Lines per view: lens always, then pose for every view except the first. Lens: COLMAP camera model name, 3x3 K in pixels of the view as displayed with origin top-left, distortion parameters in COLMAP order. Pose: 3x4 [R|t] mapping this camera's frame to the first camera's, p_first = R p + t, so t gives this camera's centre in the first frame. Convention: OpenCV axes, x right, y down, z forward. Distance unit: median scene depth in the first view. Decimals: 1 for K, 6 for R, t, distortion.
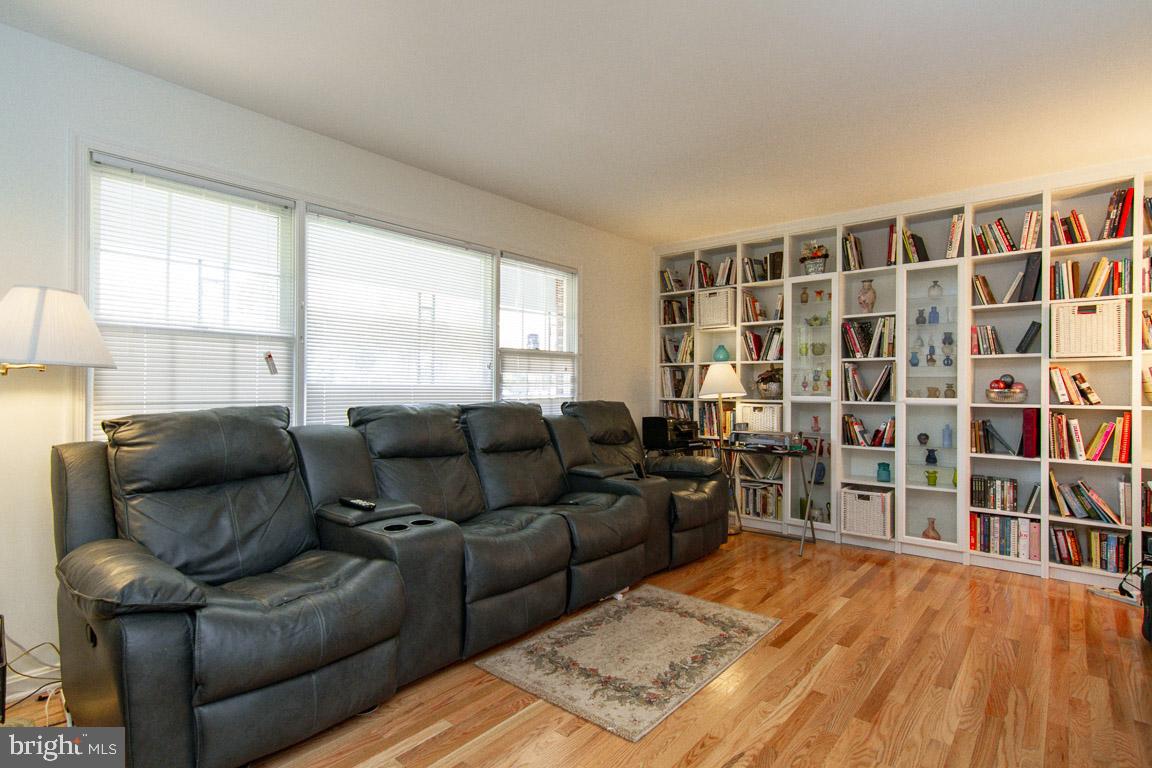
lens RADIAL K [[583.1, 0, 603.0], [0, 583.1, 382.5], [0, 0, 1]] dist [0.011980, -0.004551]
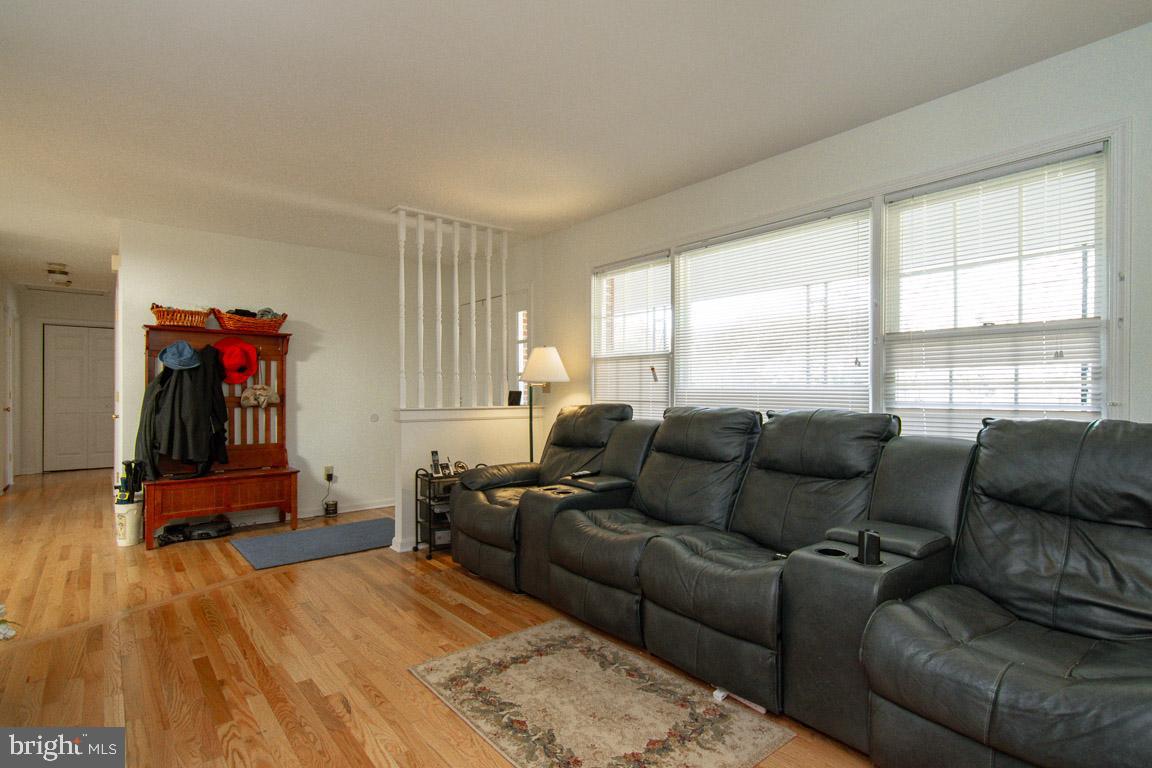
lens RADIAL K [[583.1, 0, 570.7], [0, 583.1, 388.5], [0, 0, 1]] dist [0.011980, -0.004551]
pose [[-0.220472, -0.004463, -0.975383, 0.825540], [0.010913, 0.999916, -0.007042, 0.009099], [0.975332, -0.012197, -0.220405, 1.099918]]
